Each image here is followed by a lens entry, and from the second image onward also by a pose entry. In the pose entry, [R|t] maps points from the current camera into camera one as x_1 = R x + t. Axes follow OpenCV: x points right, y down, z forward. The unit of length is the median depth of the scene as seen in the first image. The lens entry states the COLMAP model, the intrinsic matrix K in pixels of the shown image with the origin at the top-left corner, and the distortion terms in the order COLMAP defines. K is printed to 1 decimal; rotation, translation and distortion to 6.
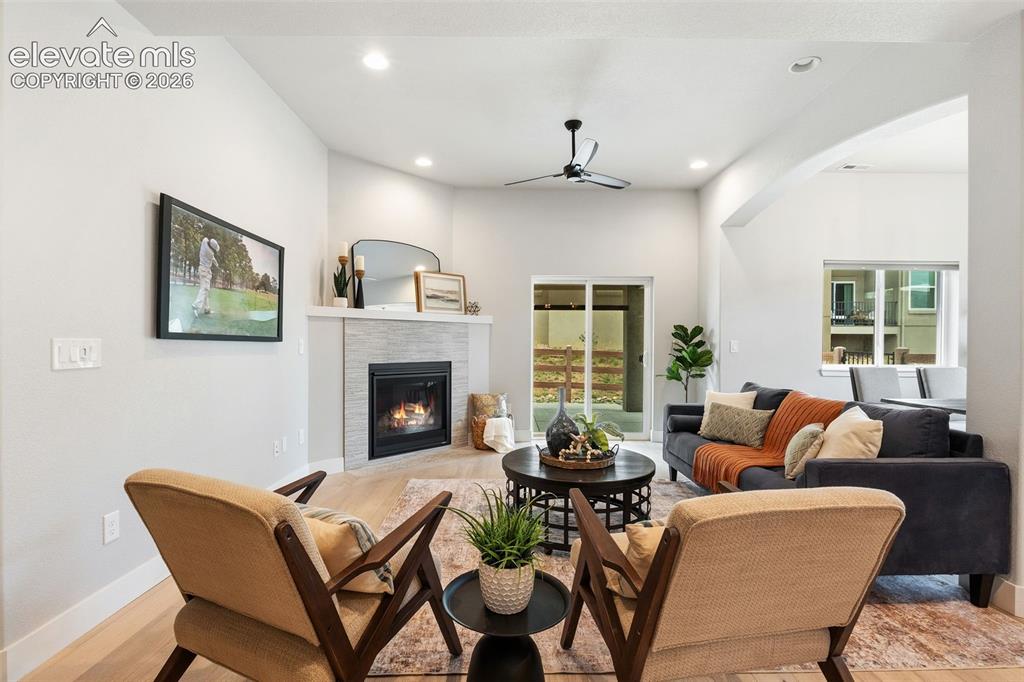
lens RADIAL K [[473.9, 0, 510.0], [0, 473.9, 345.6], [0, 0, 1]] dist [-0.007668, 0.000566]
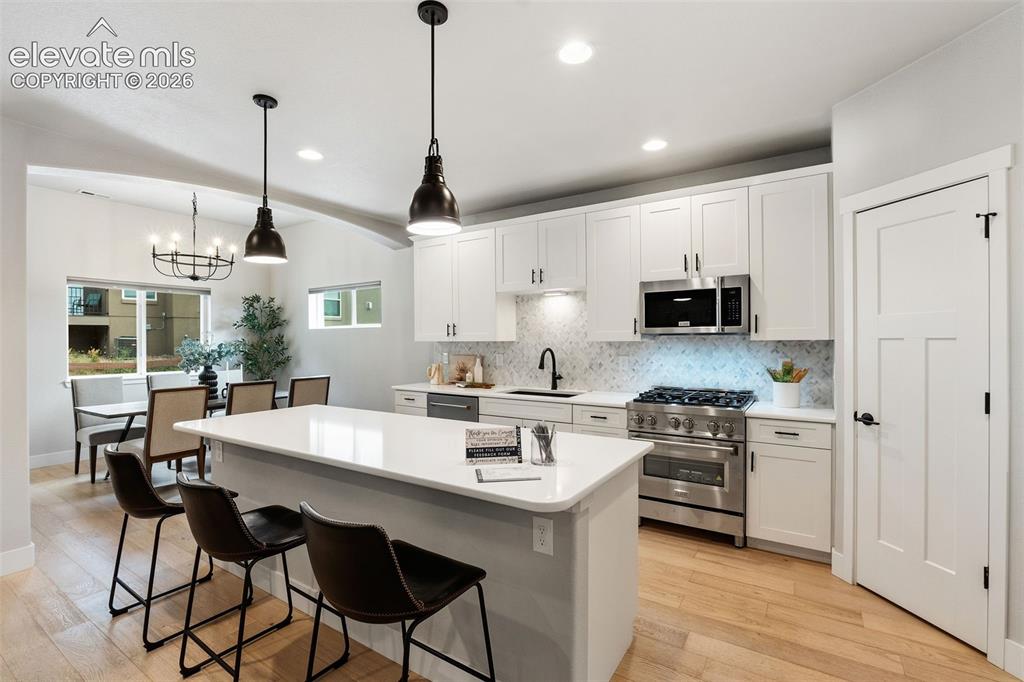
lens RADIAL K [[464.5, 0, 512.9], [0, 464.5, 342.4], [0, 0, 1]] dist [-0.011756, 0.000533]
pose [[0.551511, -0.012837, 0.834069, 0.358450], [0.013966, 0.999884, 0.006155, -0.027823], [-0.834051, 0.008254, 0.551626, -0.377326]]
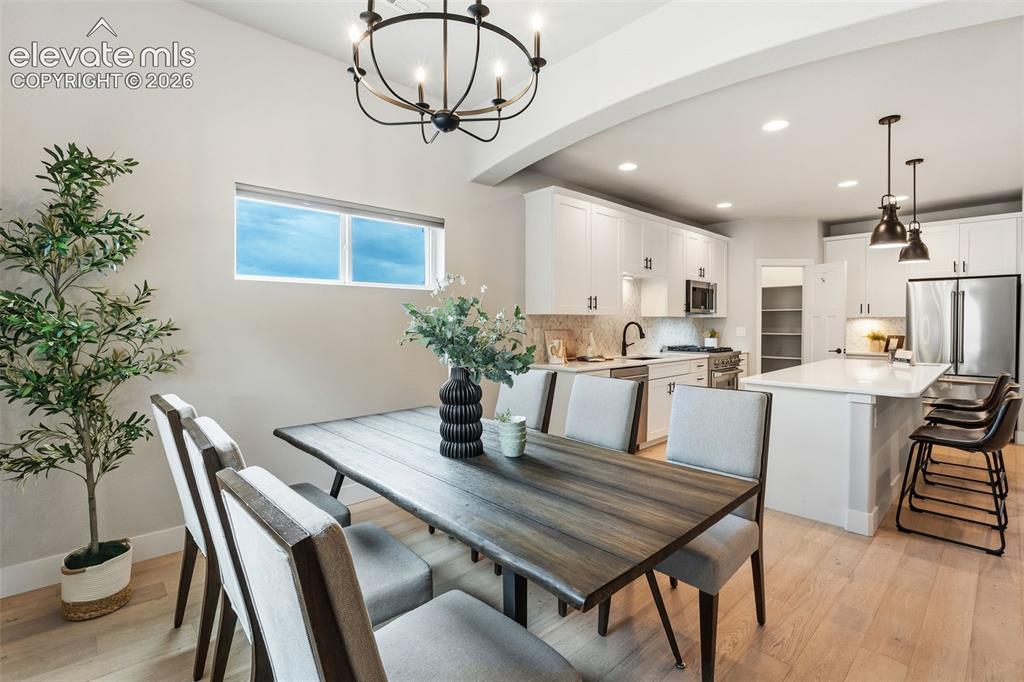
lens RADIAL K [[466.2, 0, 509.8], [0, 466.2, 328.0], [0, 0, 1]] dist [-0.013598, 0.000809]
pose [[-0.674240, -0.014289, 0.738374, 0.513177], [0.000716, 0.999800, 0.020002, -0.018631], [-0.738512, 0.014015, -0.674094, 0.939105]]
